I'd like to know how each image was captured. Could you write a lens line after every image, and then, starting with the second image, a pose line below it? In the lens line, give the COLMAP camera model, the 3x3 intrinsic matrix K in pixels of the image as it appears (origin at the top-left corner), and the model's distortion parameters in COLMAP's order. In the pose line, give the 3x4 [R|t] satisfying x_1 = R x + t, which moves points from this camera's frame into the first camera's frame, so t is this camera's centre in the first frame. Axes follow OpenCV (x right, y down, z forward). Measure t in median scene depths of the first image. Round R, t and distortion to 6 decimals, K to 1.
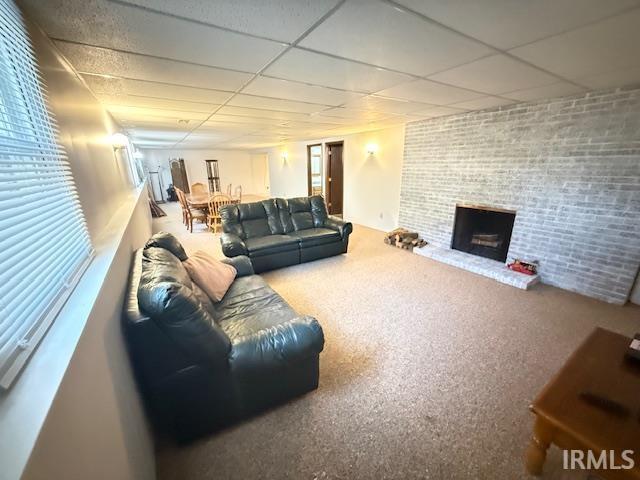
lens RADIAL K [[254.3, 0, 317.8], [0, 254.3, 239.1], [0, 0, 1]] dist [0.008834, 0.000004]
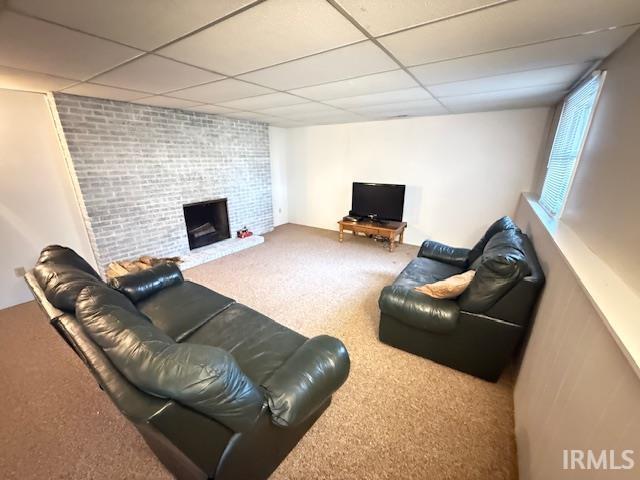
lens RADIAL K [[254.3, 0, 316.0], [0, 254.3, 239.9], [0, 0, 1]] dist [0.008834, 0.000004]
pose [[-0.393527, -0.263623, 0.880704, -0.576066], [0.275536, 0.880137, 0.386572, -0.272785], [-0.877050, 0.394793, -0.273720, 0.938634]]
